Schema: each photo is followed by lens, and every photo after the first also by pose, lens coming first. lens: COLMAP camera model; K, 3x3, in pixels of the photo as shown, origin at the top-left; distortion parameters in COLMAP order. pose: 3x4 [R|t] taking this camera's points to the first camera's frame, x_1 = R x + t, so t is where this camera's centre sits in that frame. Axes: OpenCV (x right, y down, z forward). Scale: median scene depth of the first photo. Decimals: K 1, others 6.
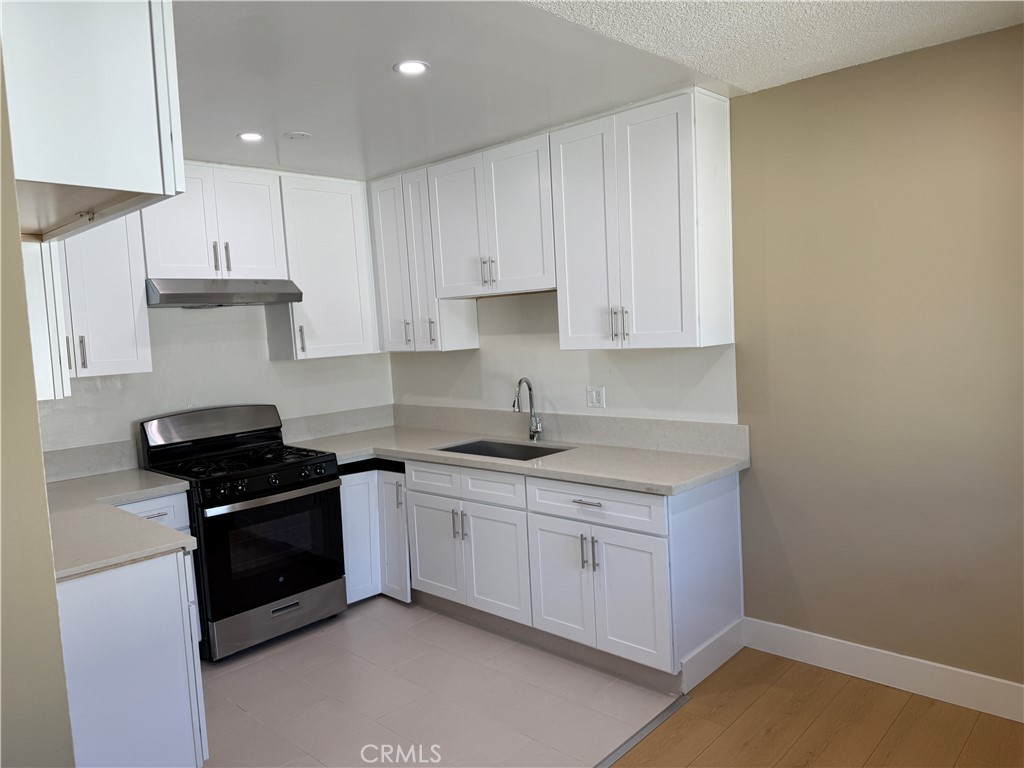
lens RADIAL K [[719.0, 0, 512.0], [0, 719.0, 384.0], [0, 0, 1]] dist [0.070726, -0.090001]
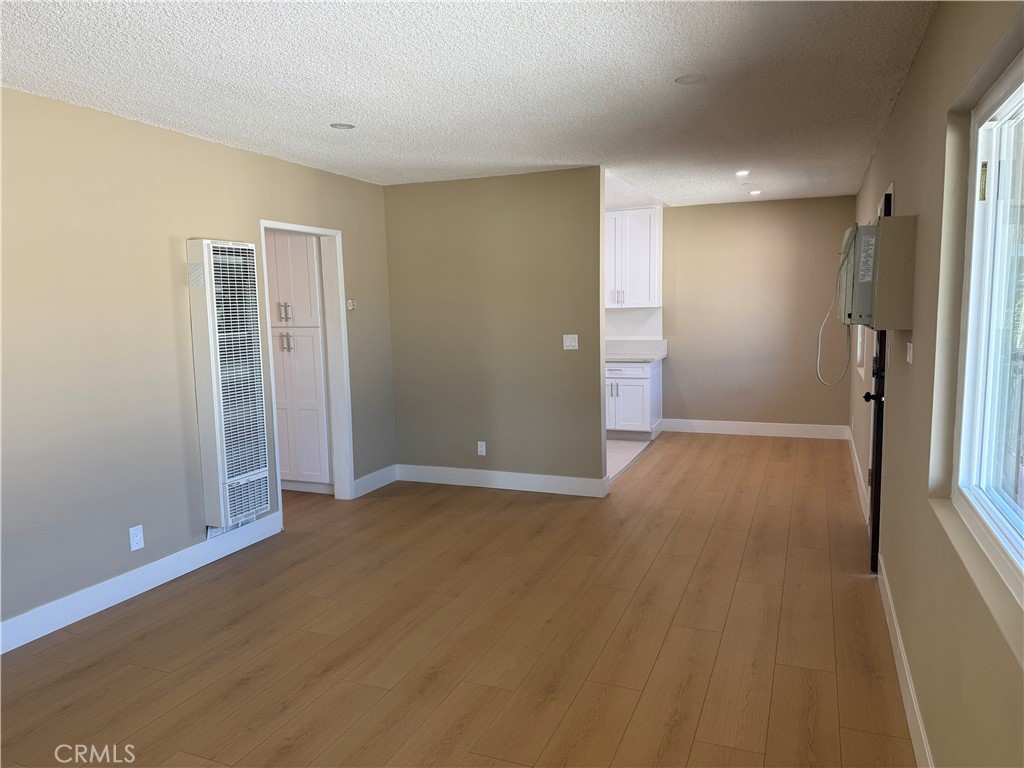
lens RADIAL K [[730.5, 0, 512.0], [0, 730.5, 384.0], [0, 0, 1]] dist [0.075929, -0.123385]
pose [[0.935049, -0.012919, 0.354284, -1.060709], [0.002737, 0.999569, 0.029227, 0.133341], [-0.354509, -0.026359, 0.934681, -1.160350]]
